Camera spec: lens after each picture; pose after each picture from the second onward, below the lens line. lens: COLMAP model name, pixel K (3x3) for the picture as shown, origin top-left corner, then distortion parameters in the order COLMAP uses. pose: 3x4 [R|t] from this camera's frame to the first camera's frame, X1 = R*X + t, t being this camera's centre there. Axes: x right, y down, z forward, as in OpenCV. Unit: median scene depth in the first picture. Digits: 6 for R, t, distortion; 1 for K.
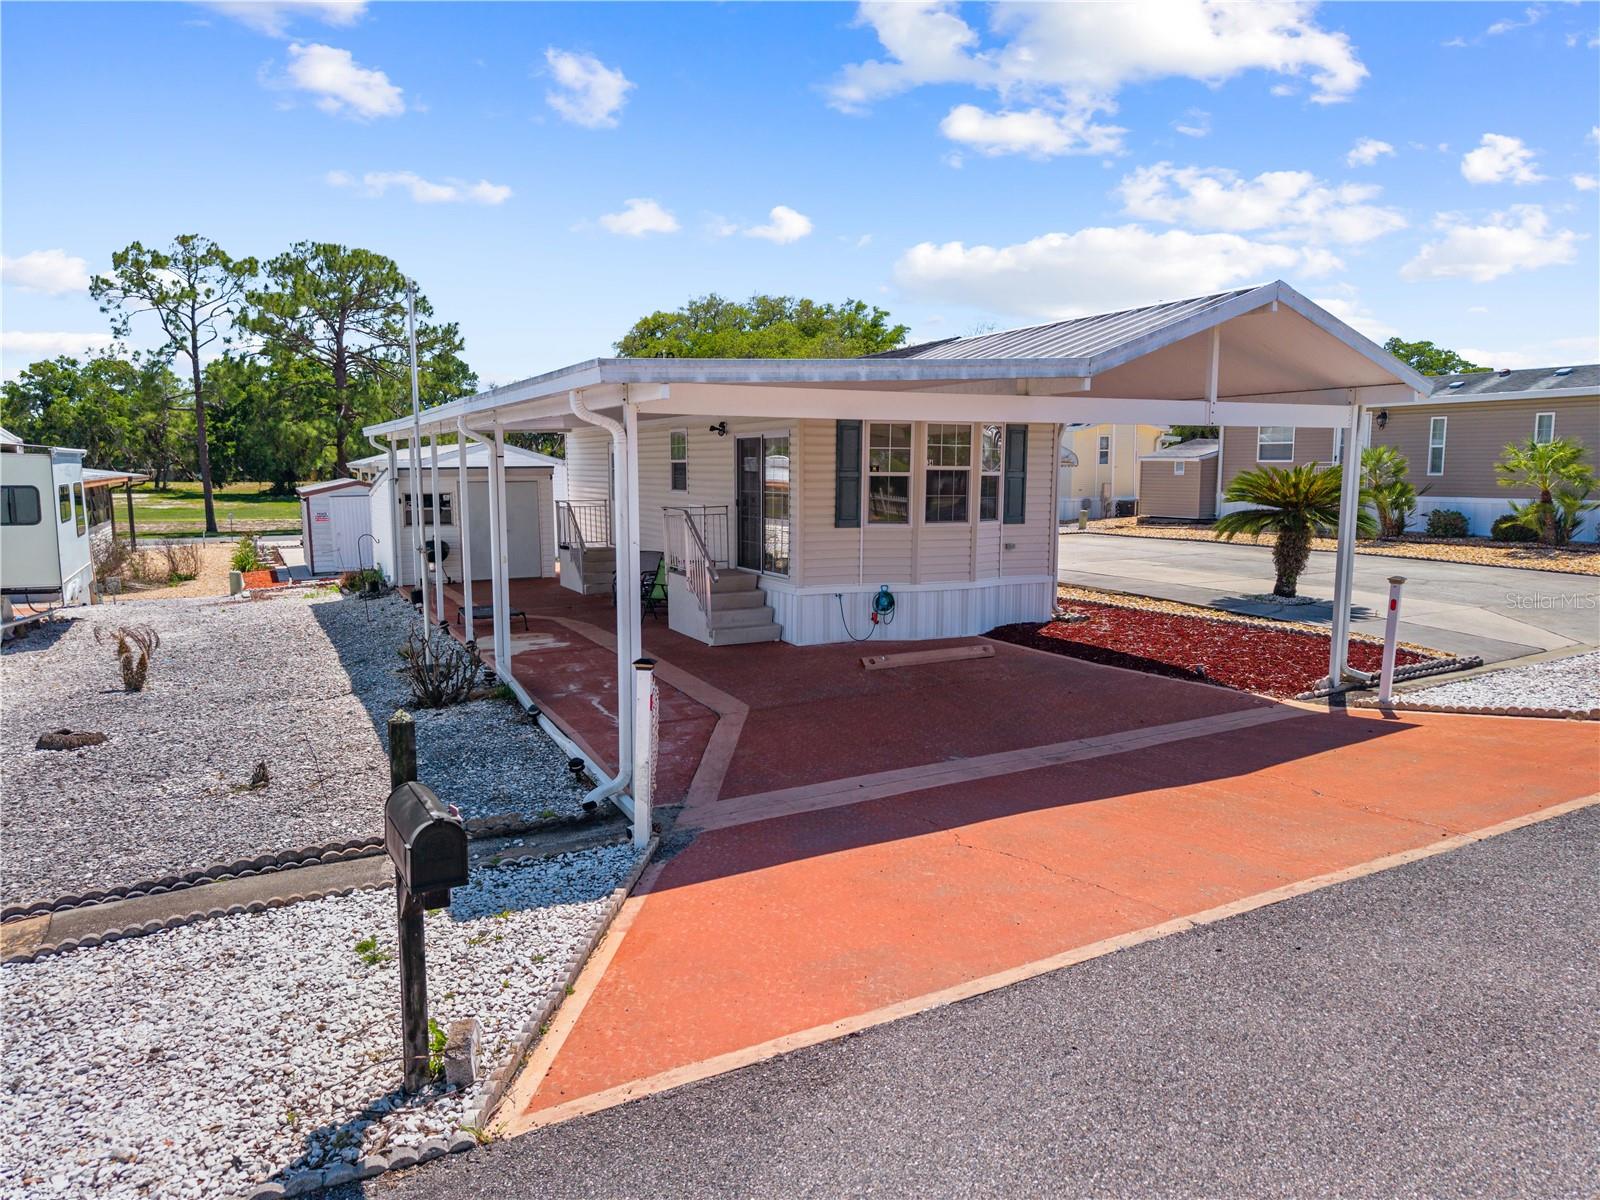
lens RADIAL K [[1073.8, 0, 791.0], [0, 1073.8, 602.7], [0, 0, 1]] dist [0.004551, -0.003125]
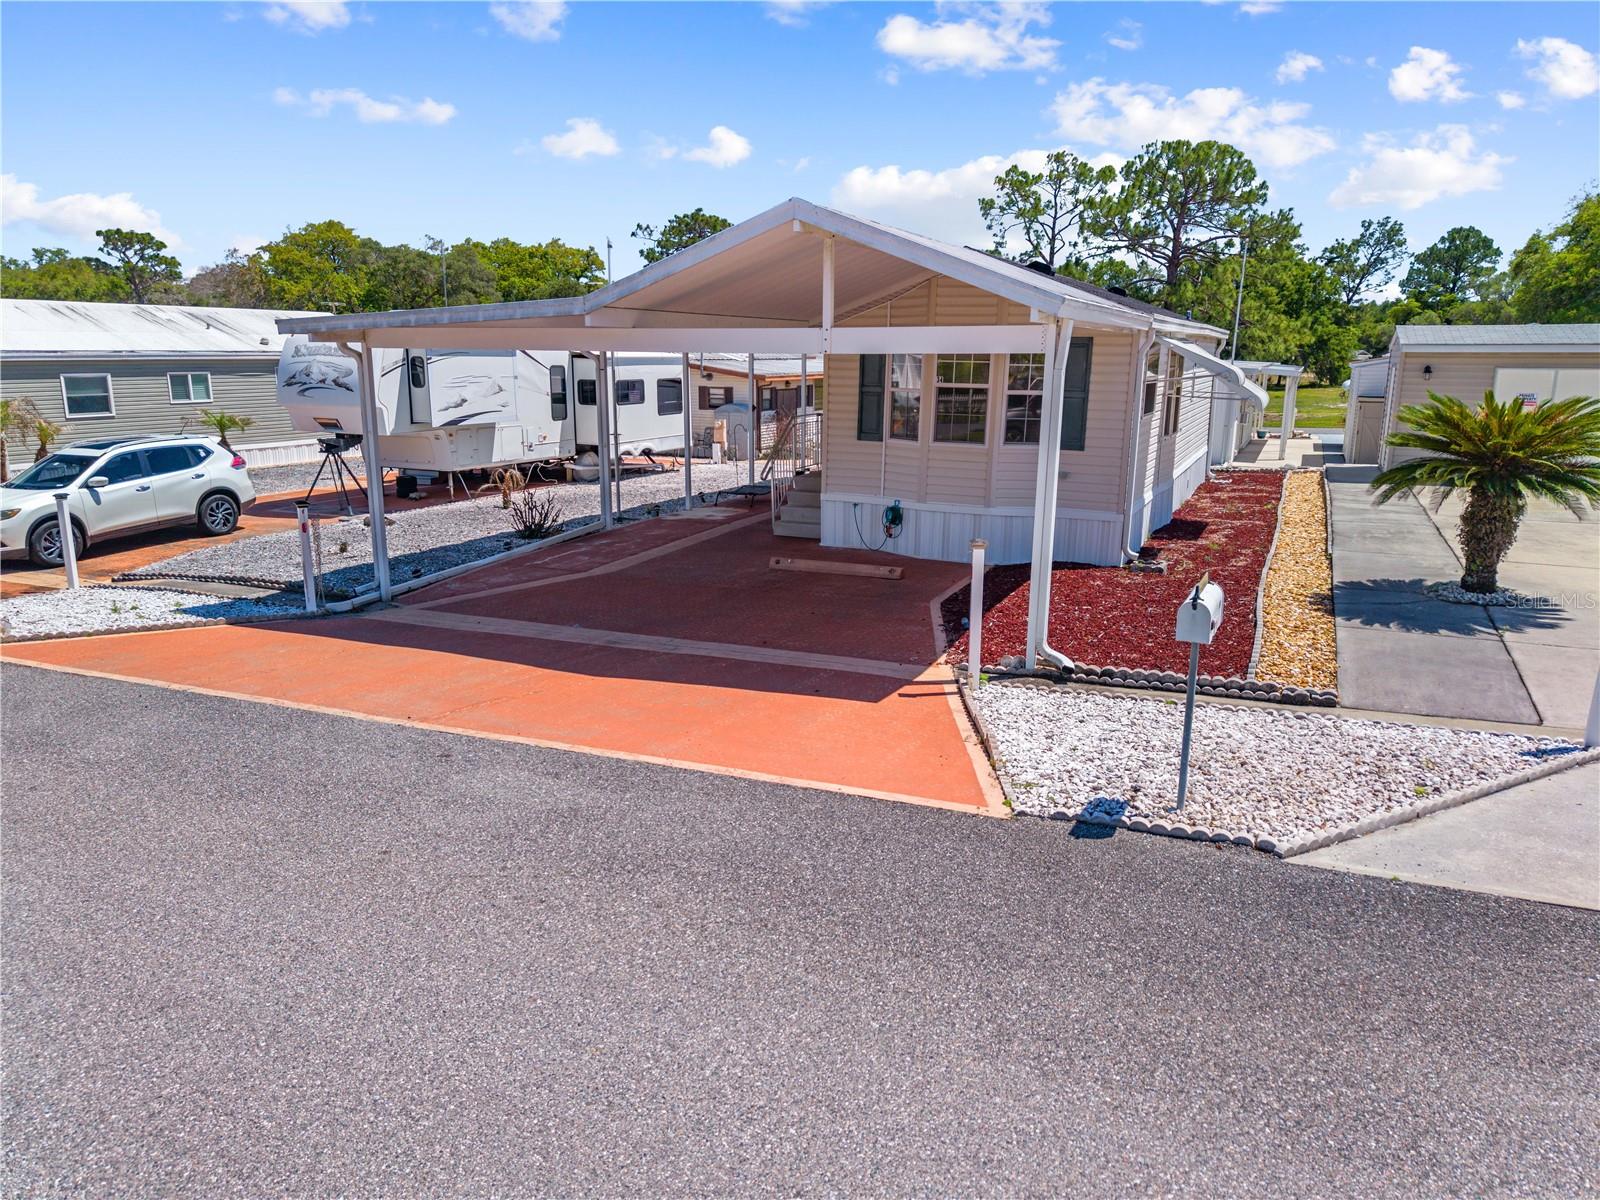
lens RADIAL K [[1073.8, 0, 791.0], [0, 1073.8, 602.7], [0, 0, 1]] dist [0.004551, -0.003125]
pose [[0.612790, 0.183600, -0.768622, 0.847380], [-0.105882, 0.982942, 0.150379, -0.064209], [0.783121, -0.010767, 0.621777, 0.284951]]
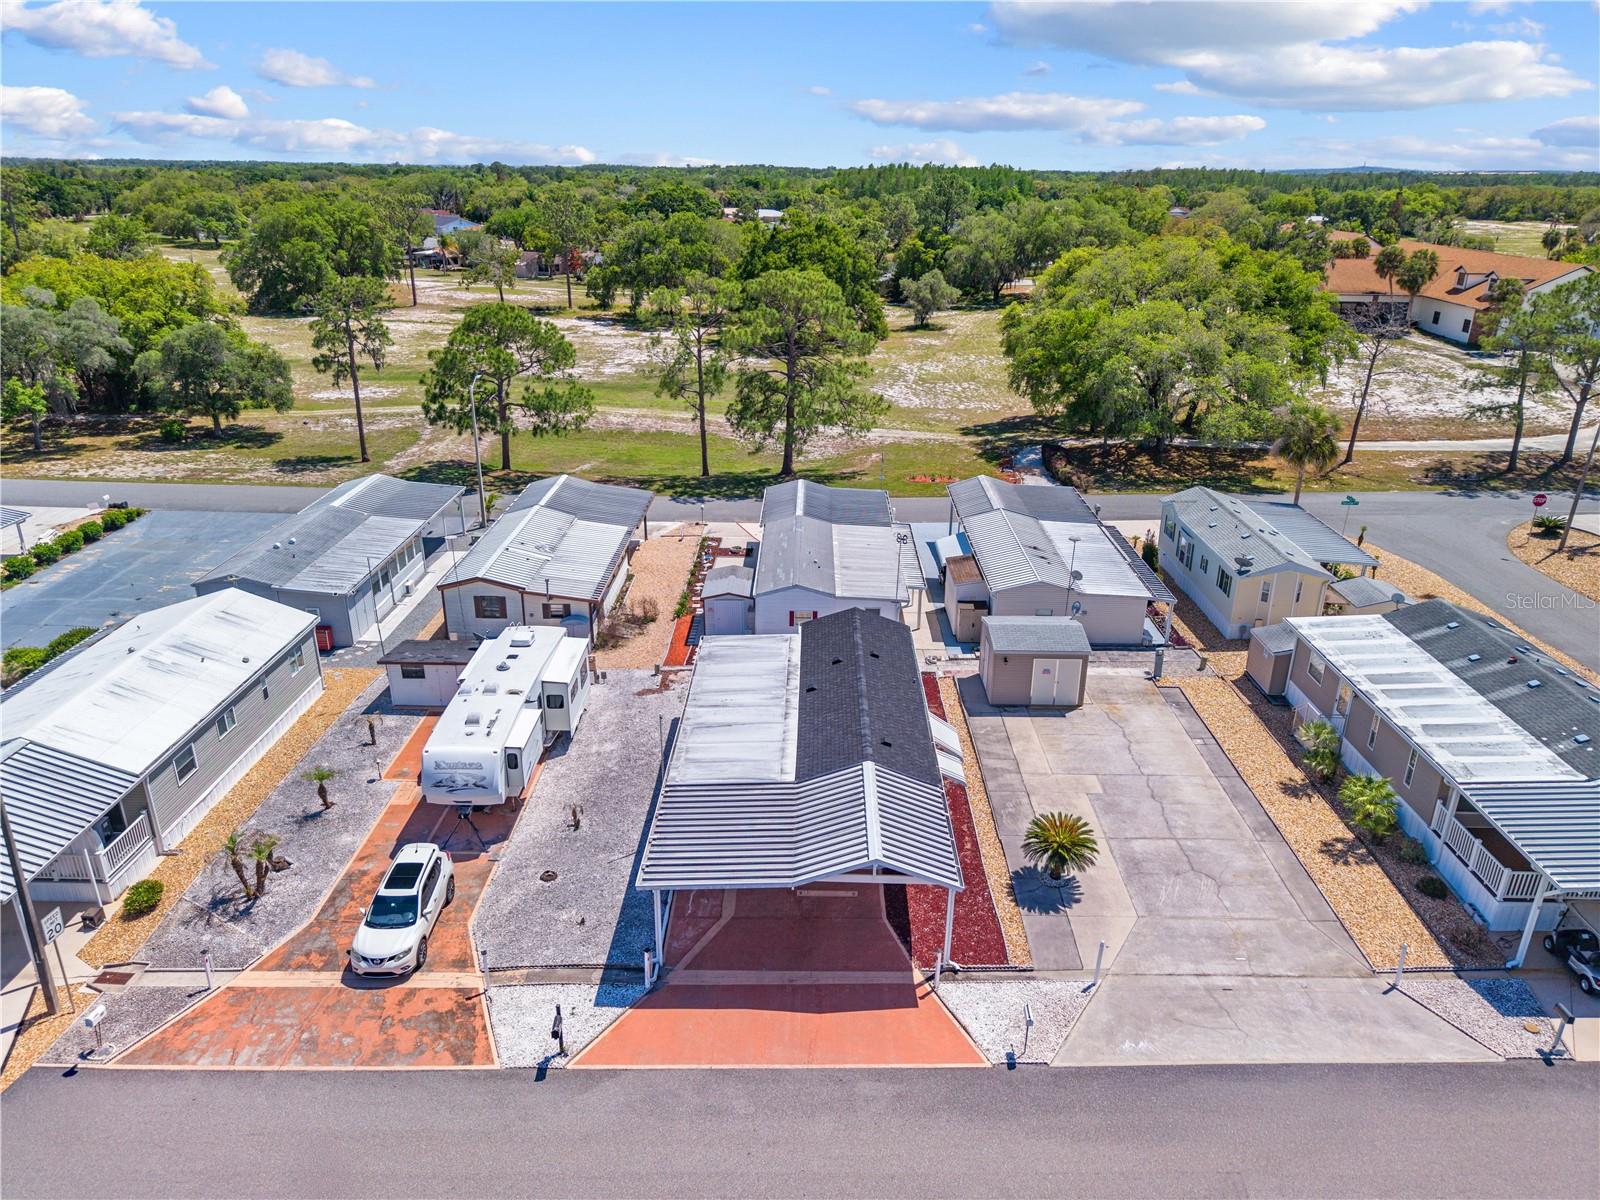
lens RADIAL K [[1073.8, 0, 791.0], [0, 1073.8, 602.7], [0, 0, 1]] dist [0.004551, -0.003125]
pose [[0.881840, 0.179173, -0.436183, 0.951253], [-0.062874, 0.961417, 0.267813, -1.179260], [0.467339, -0.208744, 0.859081, -0.984611]]
